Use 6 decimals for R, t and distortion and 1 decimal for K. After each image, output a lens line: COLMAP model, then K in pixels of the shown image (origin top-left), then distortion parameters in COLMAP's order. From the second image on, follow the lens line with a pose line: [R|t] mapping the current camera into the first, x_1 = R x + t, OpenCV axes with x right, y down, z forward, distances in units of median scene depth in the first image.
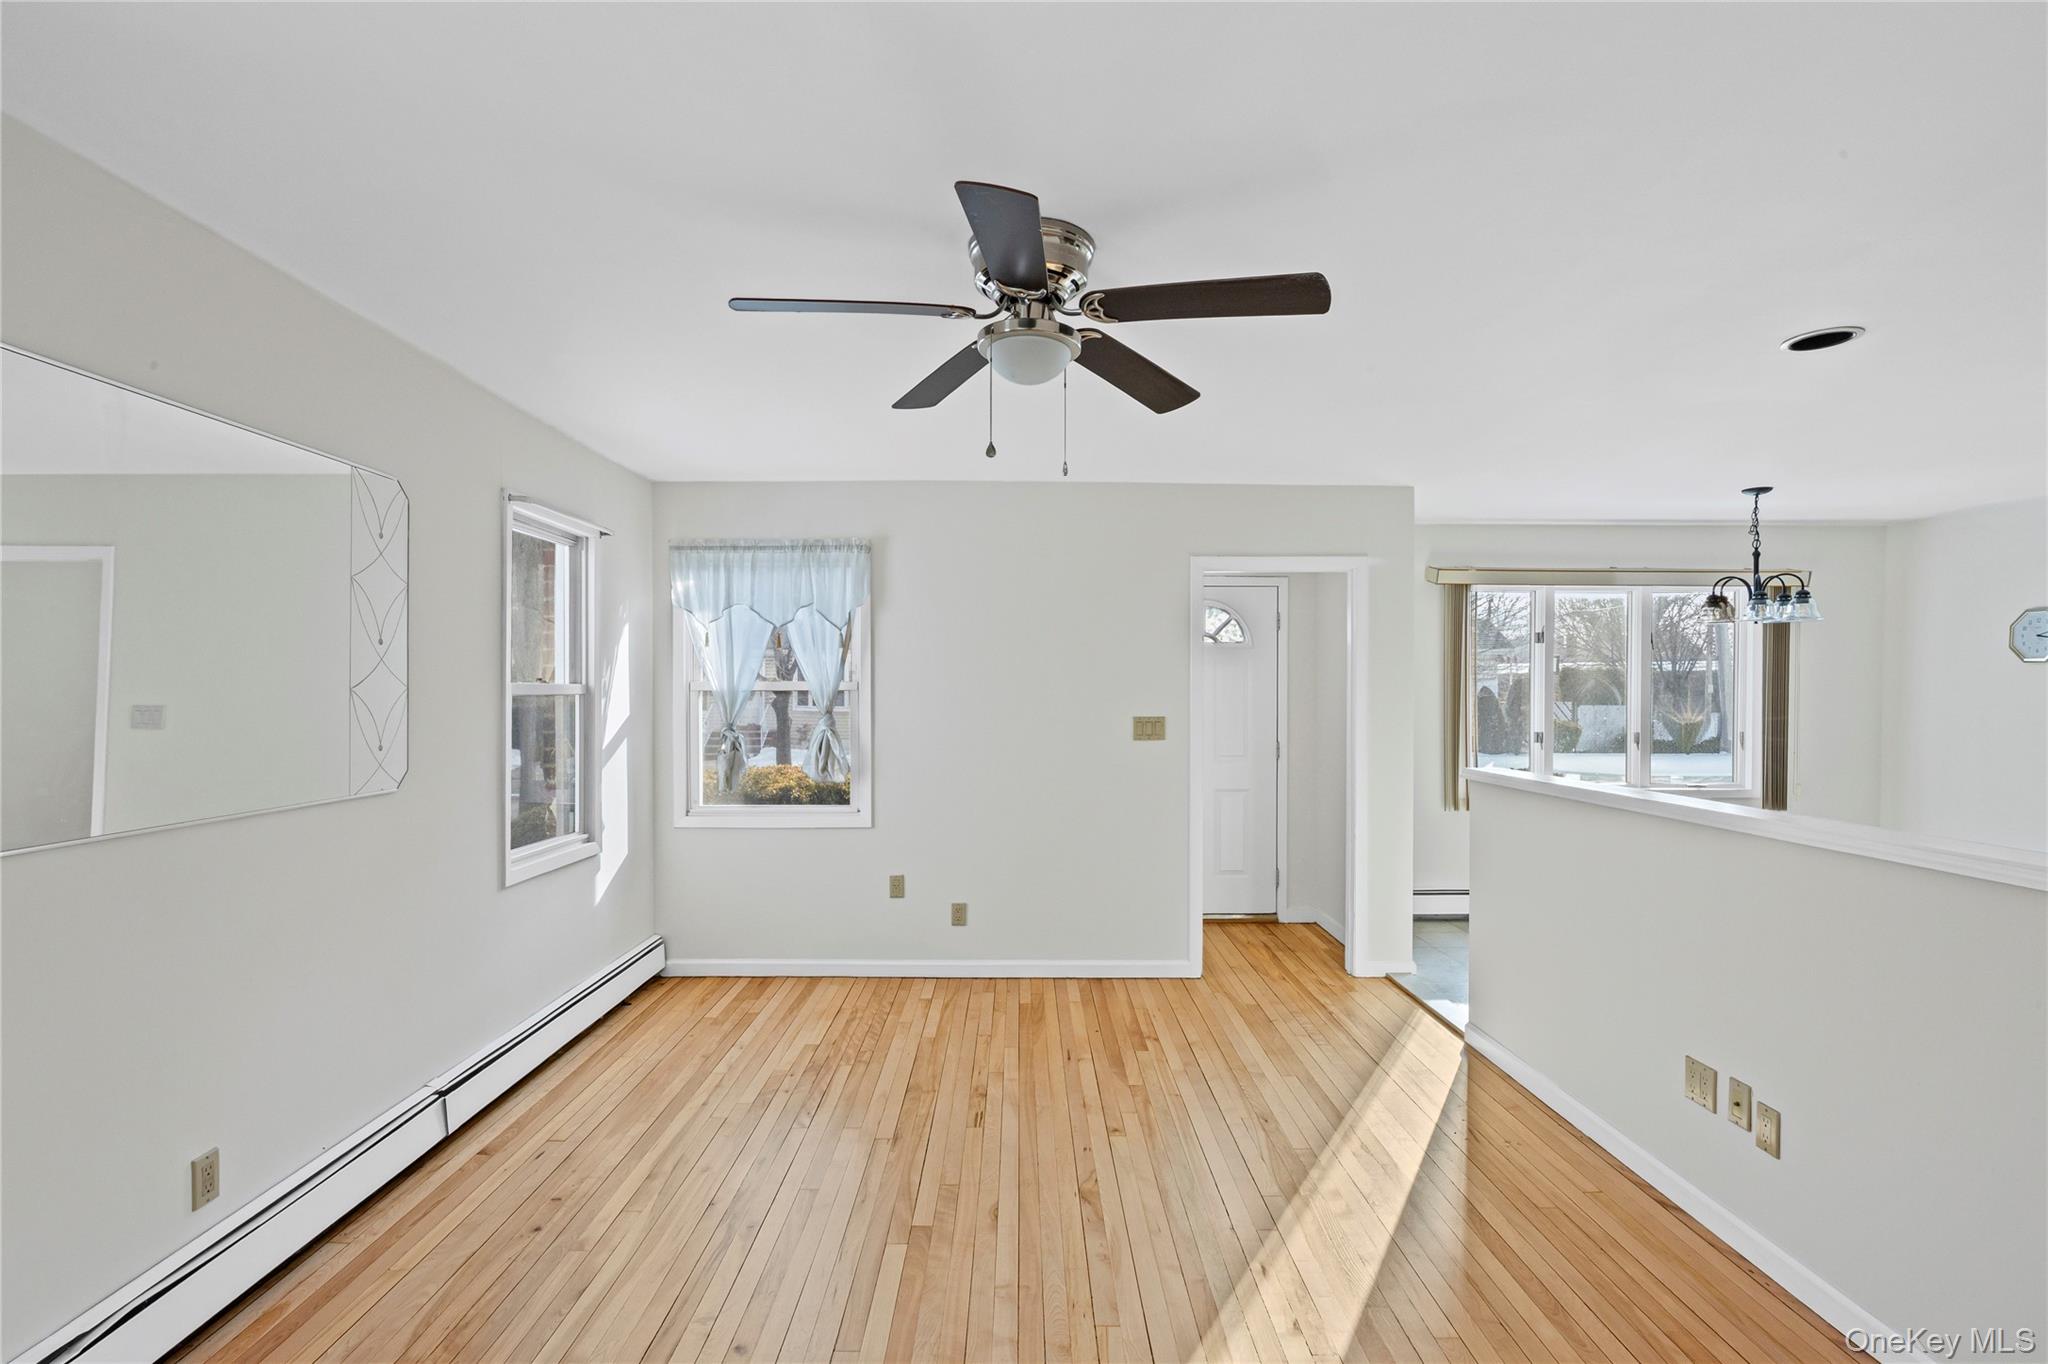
lens RADIAL K [[974.7, 0, 1015.0], [0, 974.7, 708.2], [0, 0, 1]] dist [-0.015541, -0.000103]
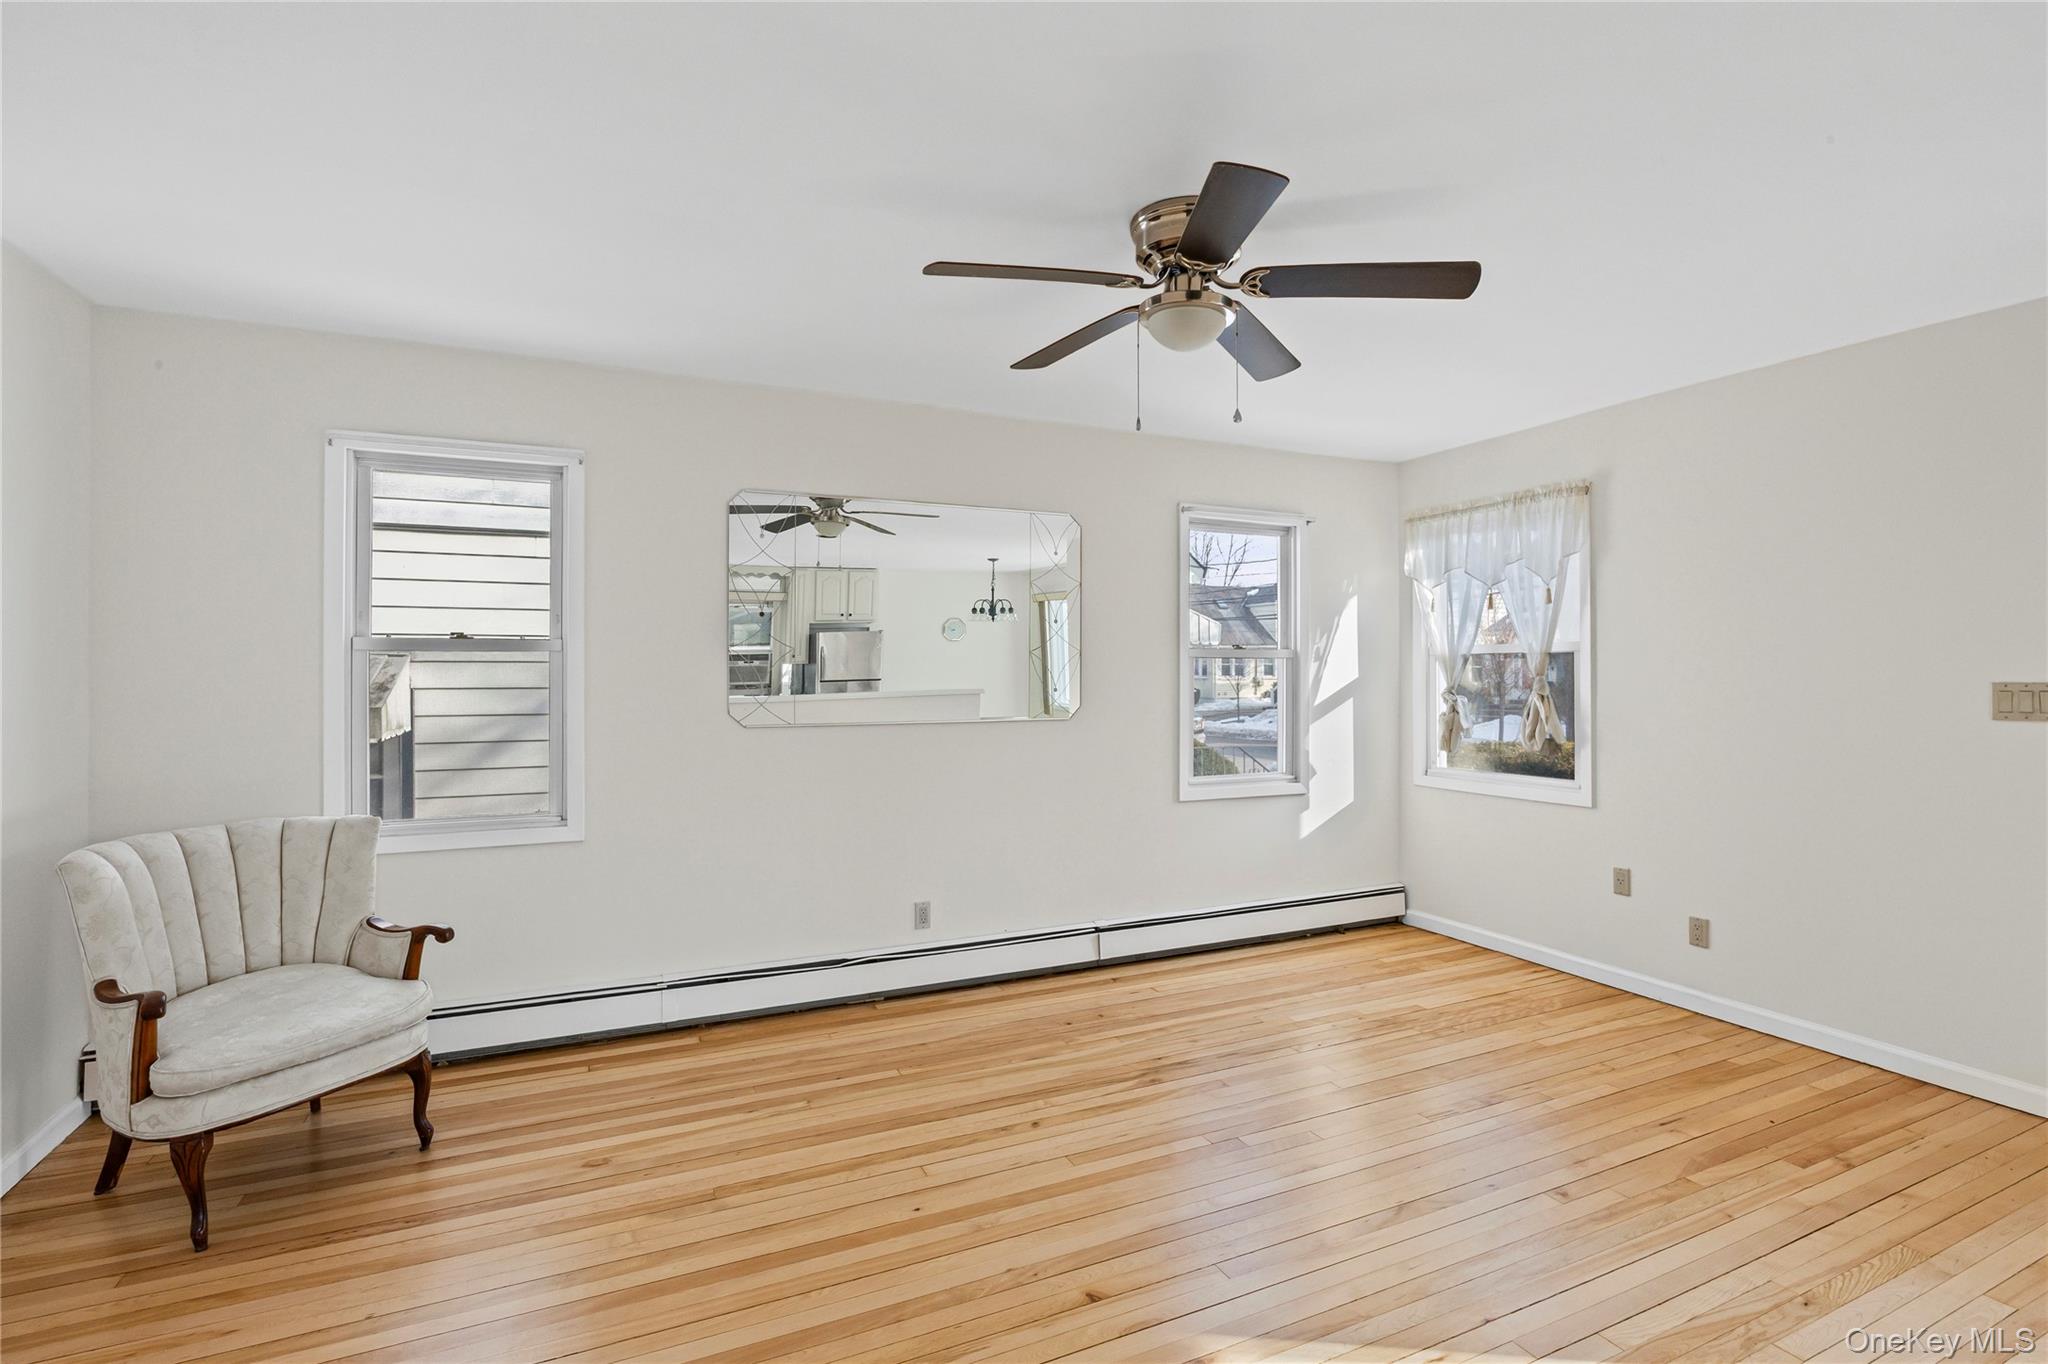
lens RADIAL K [[940.6, 0, 1019.4], [0, 940.6, 675.0], [0, 0, 1]] dist [-0.009405, -0.000072]
pose [[0.418693, -0.000900, -0.908127, 0.444261], [-0.013408, 0.999884, -0.007173, 0.018223], [0.908029, 0.015180, 0.418632, 0.202043]]
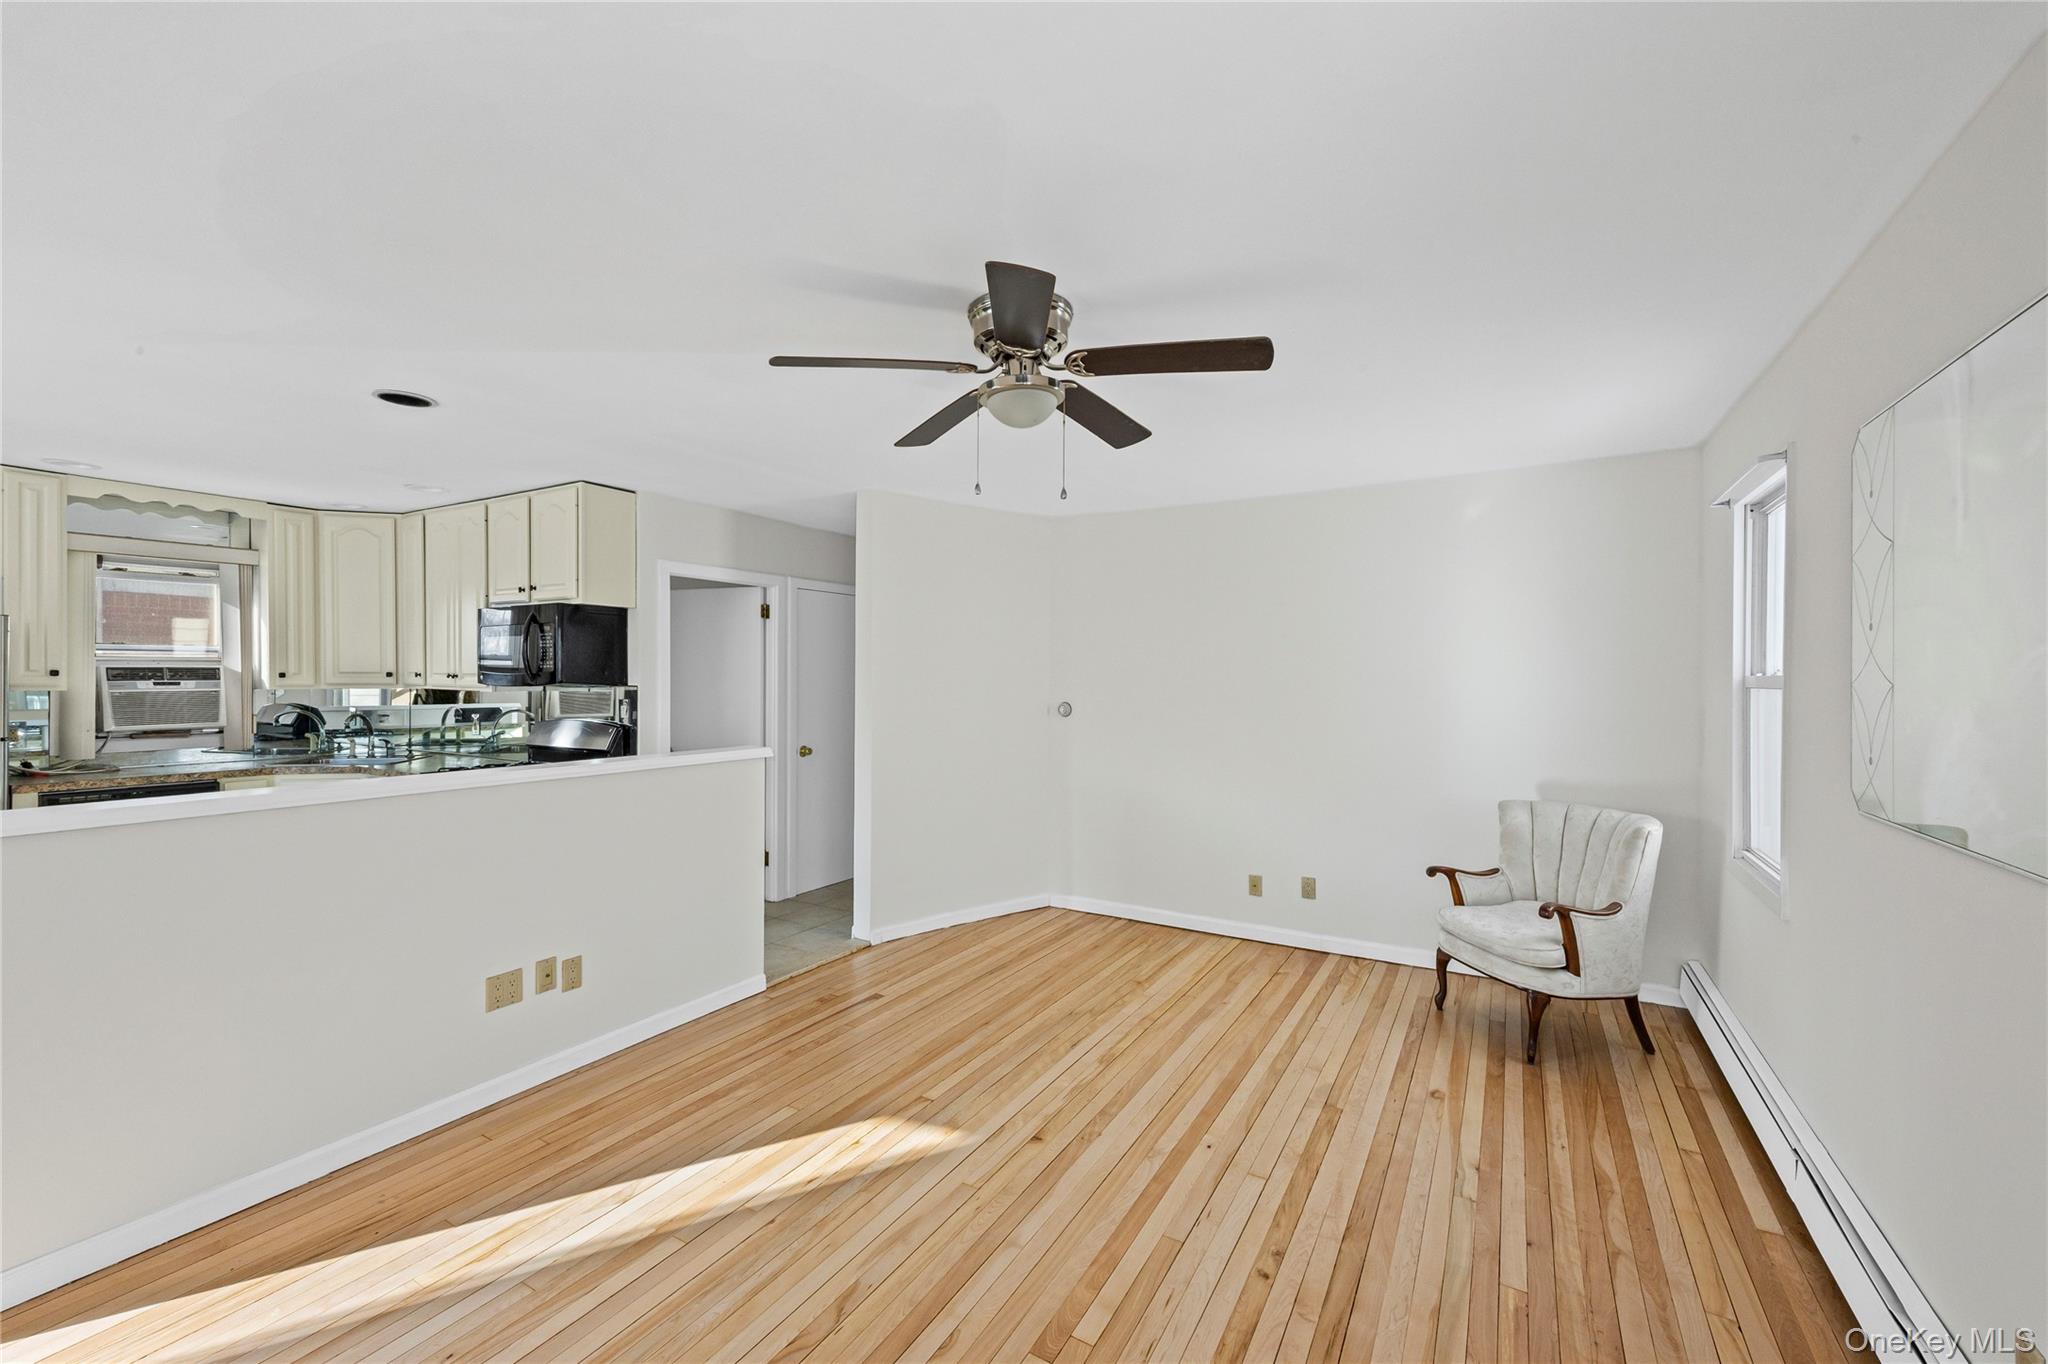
lens RADIAL K [[824.6, 0, 1024.0], [0, 824.6, 682.0], [0, 0, 1]] dist [0.001799, 0.000165]
pose [[-0.863273, -0.004621, 0.504716, -0.254880], [0.005053, 0.999829, 0.017797, -0.019863], [-0.504712, 0.017914, -0.863102, 0.950039]]
